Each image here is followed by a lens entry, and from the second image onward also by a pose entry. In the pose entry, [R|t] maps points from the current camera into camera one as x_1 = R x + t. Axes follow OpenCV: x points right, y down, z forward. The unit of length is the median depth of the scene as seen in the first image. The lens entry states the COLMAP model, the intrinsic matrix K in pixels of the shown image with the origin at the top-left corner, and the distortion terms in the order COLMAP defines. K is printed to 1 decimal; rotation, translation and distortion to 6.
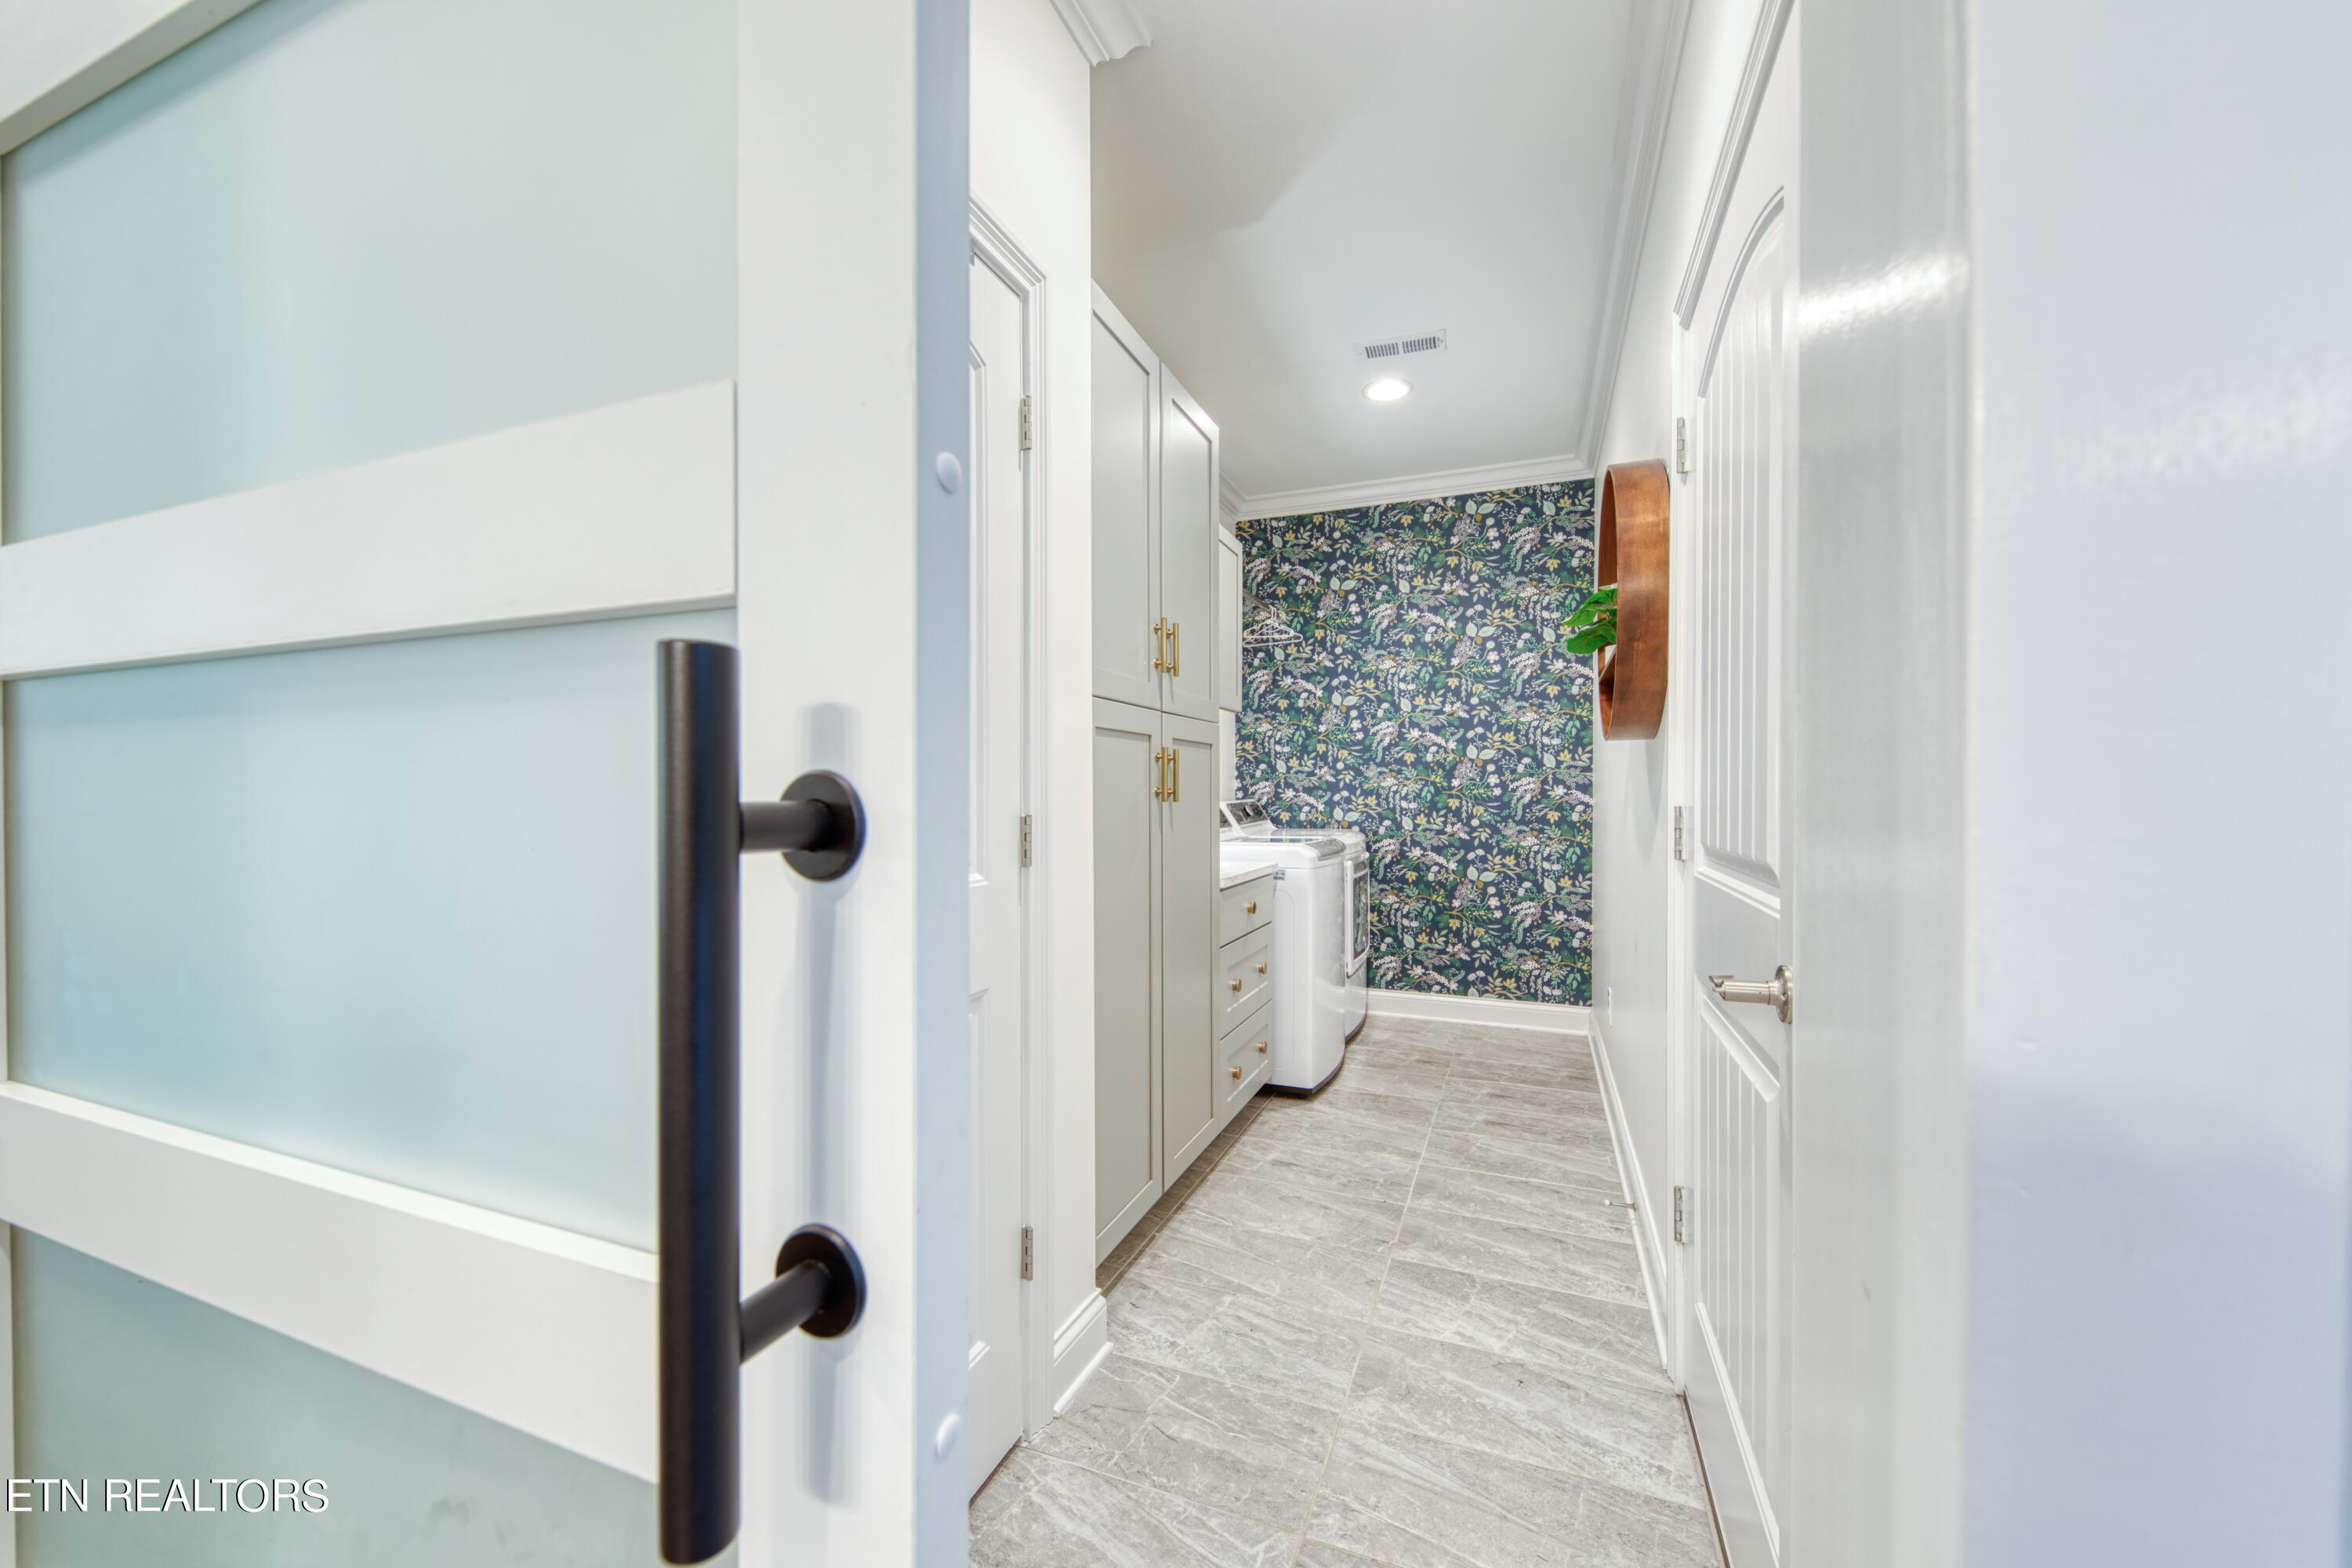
lens RADIAL K [[807.7, 0, 1166.3], [0, 807.7, 794.8], [0, 0, 1]] dist [-0.007374, -0.000288]
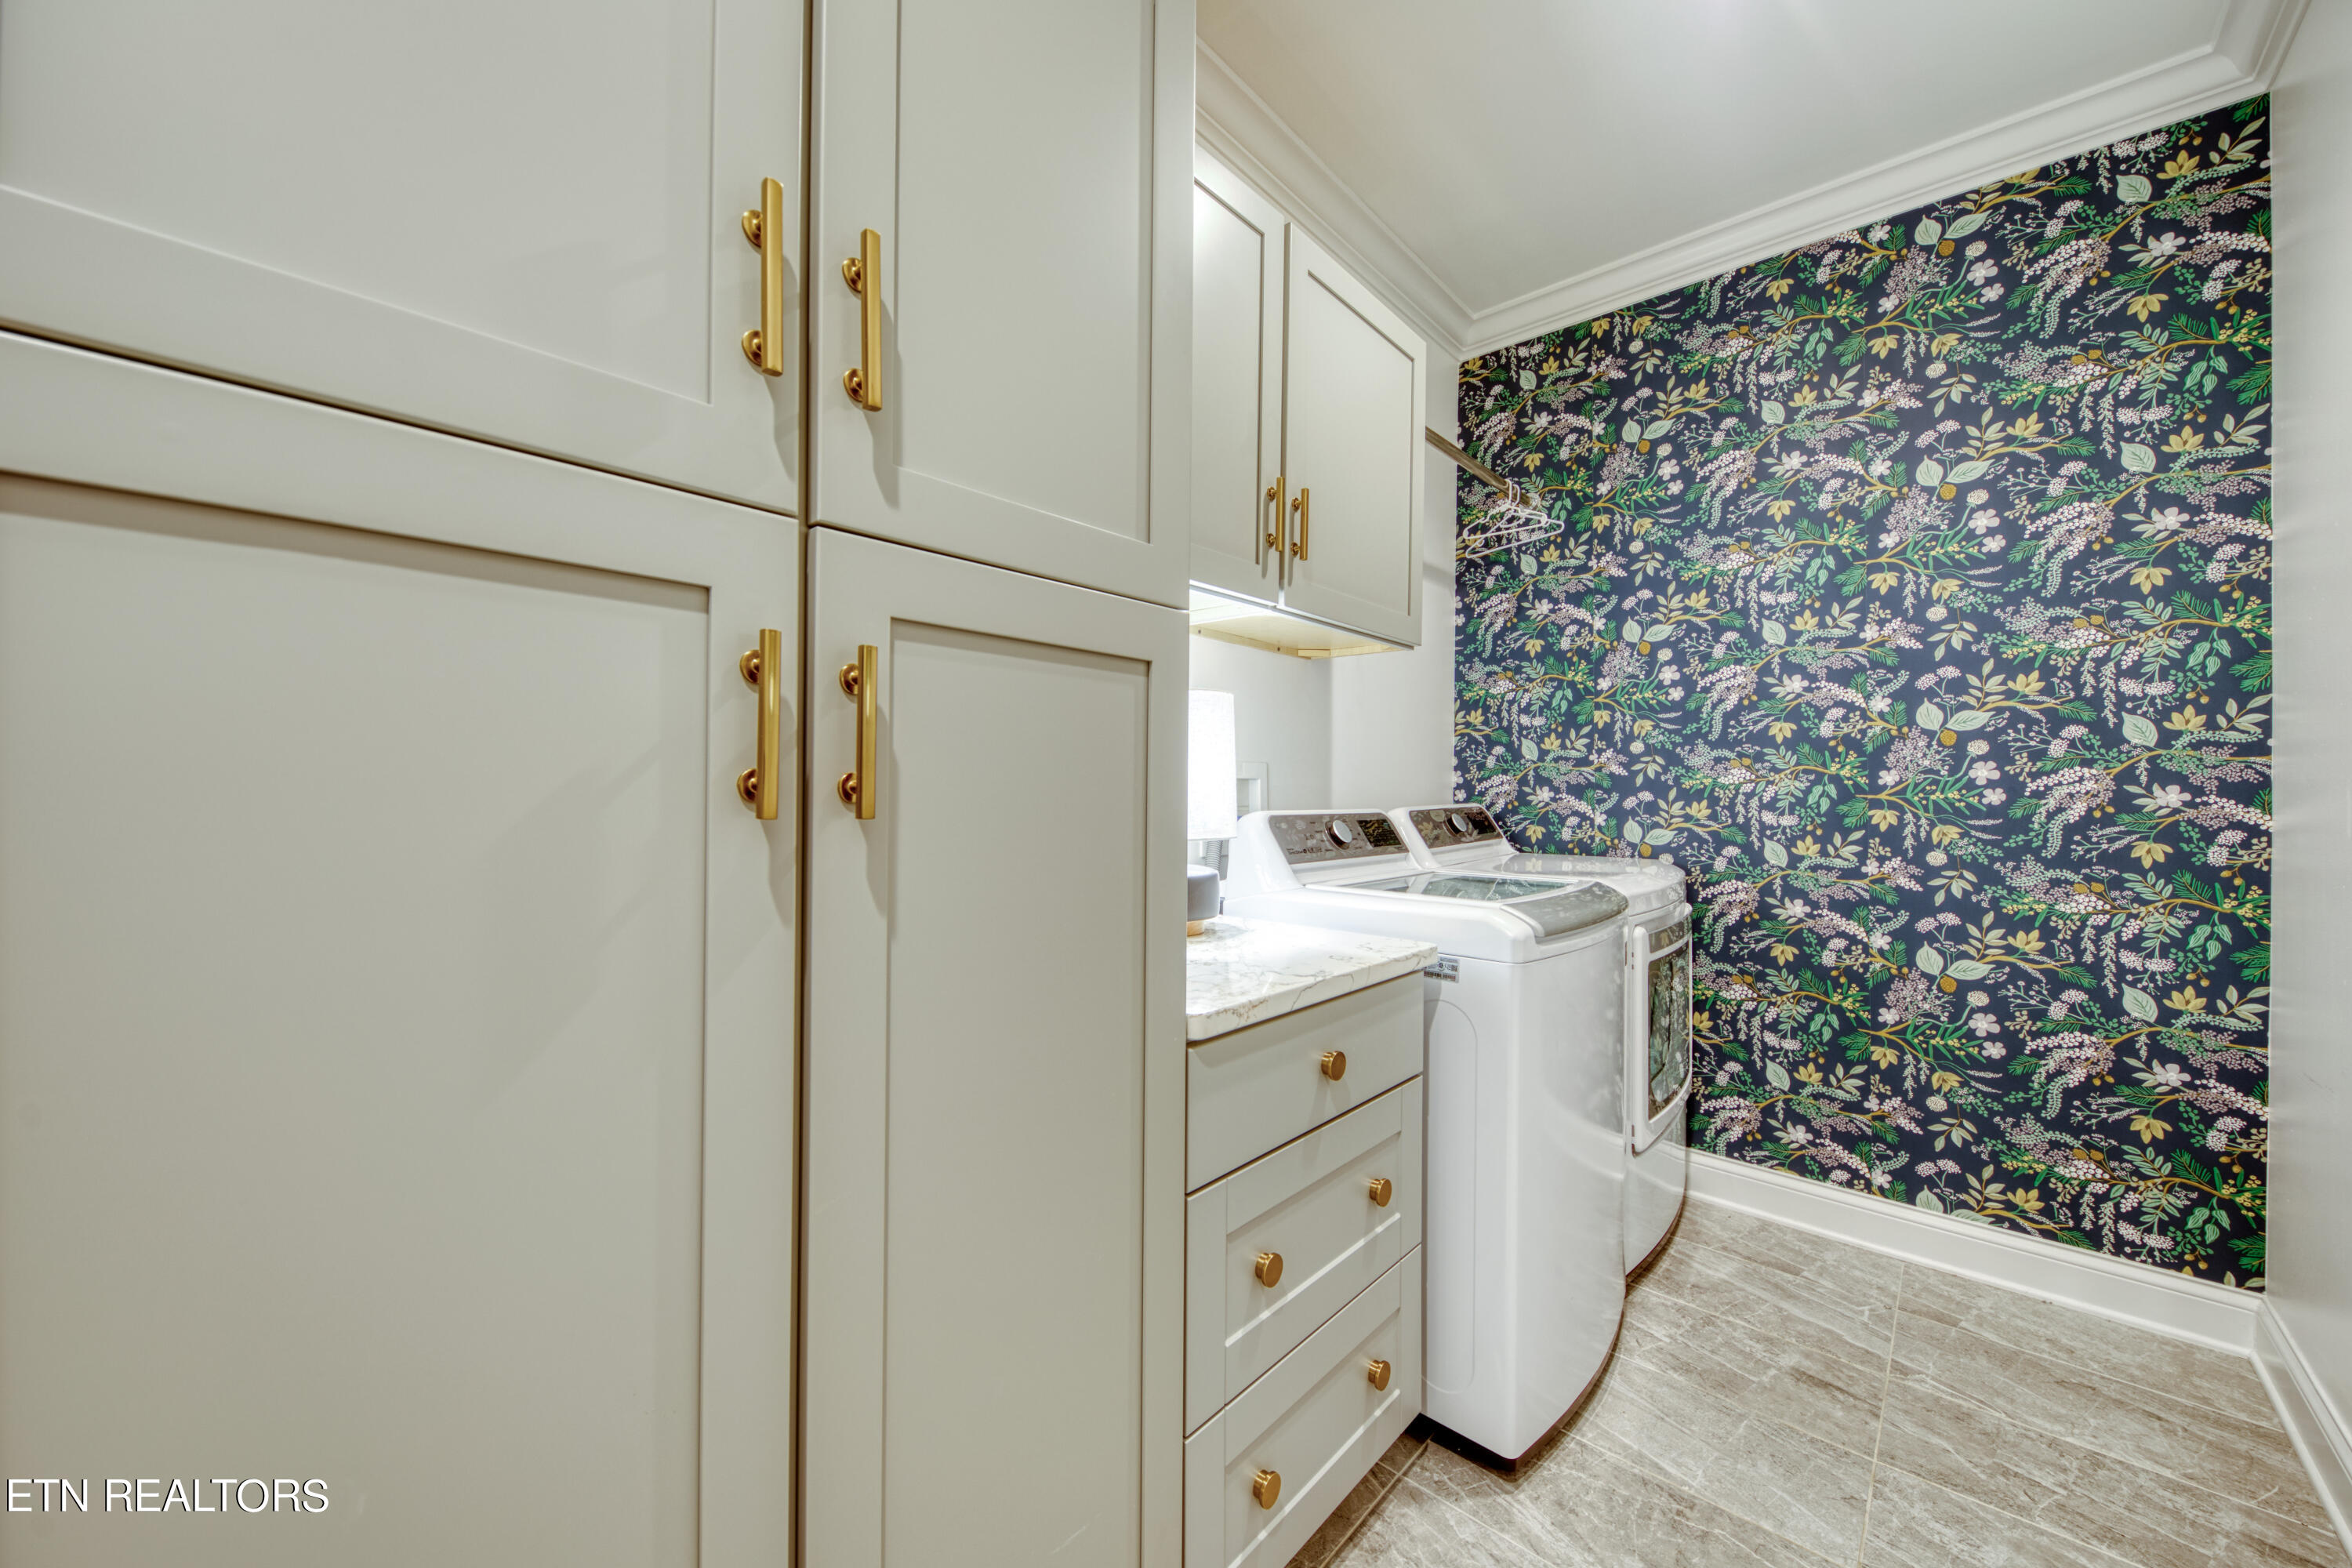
lens RADIAL K [[839.5, 0, 1176.0], [0, 839.5, 784.0], [0, 0, 1]] dist [0.013705, -0.009153]
pose [[0.945179, 0.009478, -0.326415, 0.107508], [-0.012711, 0.999889, -0.007772, -0.001355], [0.326306, 0.011495, 0.945194, 0.349438]]
